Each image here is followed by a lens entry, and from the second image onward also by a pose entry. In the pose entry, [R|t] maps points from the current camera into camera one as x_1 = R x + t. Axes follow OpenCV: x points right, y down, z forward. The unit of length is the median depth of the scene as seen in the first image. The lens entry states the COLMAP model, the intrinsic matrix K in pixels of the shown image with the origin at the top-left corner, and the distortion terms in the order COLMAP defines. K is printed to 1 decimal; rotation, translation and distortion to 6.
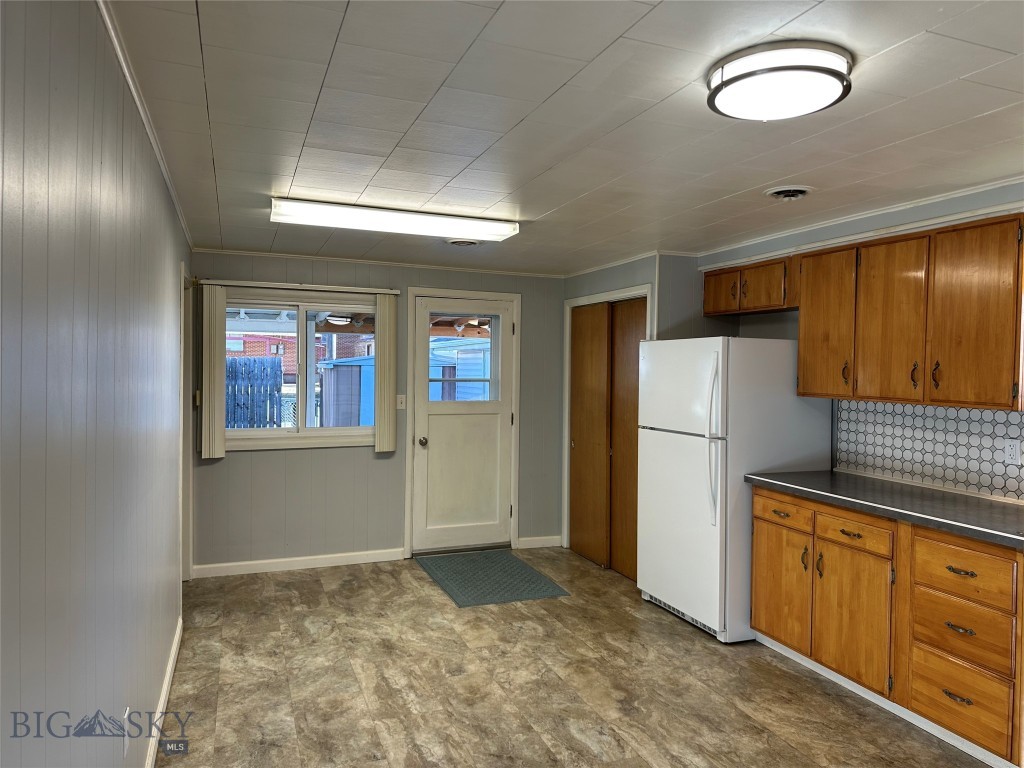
lens RADIAL K [[720.1, 0, 536.0], [0, 720.1, 384.3], [0, 0, 1]] dist [0.001374, 0.001726]
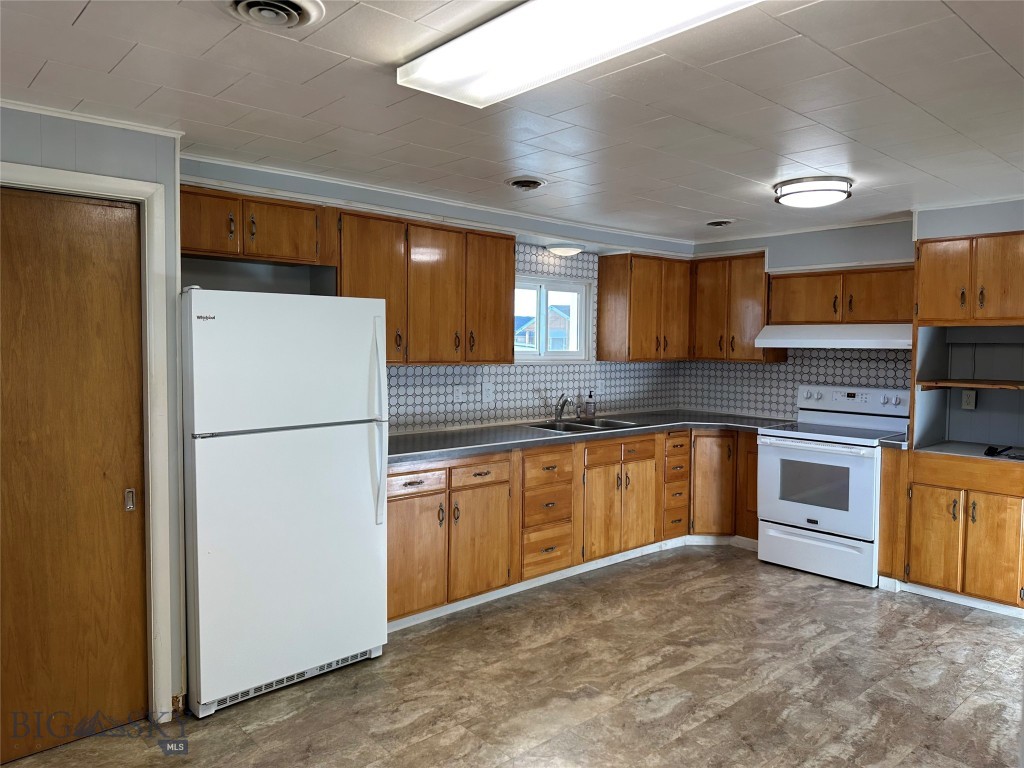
lens RADIAL K [[710.3, 0, 512.9], [0, 710.3, 375.7], [0, 0, 1]] dist [0.101877, -0.138269]
pose [[-0.331118, -0.069621, 0.941017, -0.669562], [0.002627, 0.997202, 0.074702, -0.045750], [-0.943586, 0.027208, -0.330009, 1.296257]]
